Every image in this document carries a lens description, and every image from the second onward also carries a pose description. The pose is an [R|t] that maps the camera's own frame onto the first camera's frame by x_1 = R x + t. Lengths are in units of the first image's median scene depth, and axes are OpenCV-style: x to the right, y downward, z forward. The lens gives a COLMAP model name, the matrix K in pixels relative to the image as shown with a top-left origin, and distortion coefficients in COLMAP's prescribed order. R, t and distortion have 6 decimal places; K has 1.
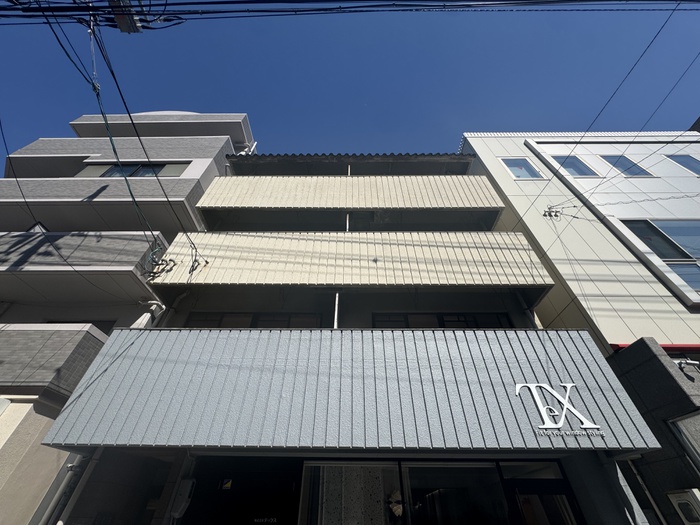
lens RADIAL K [[279.6, 0, 350.0], [0, 279.6, 262.5], [0, 0, 1]] dist [-0.002895, -0.000126]
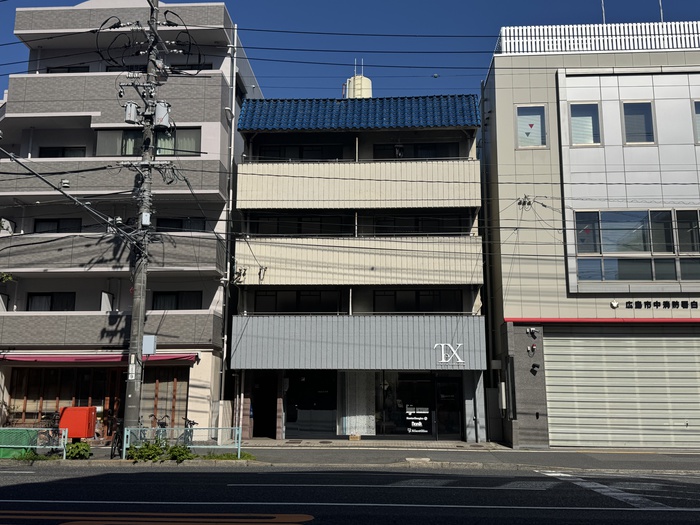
lens RADIAL K [[717.9, 0, 350.0], [0, 717.9, 262.5], [0, 0, 1]] dist [0.162975, 0.001120]
pose [[0.998131, -0.012987, -0.059722, 0.210766], [0.042710, 0.847184, 0.529581, -2.326663], [0.043718, -0.531142, 0.846154, -2.576822]]
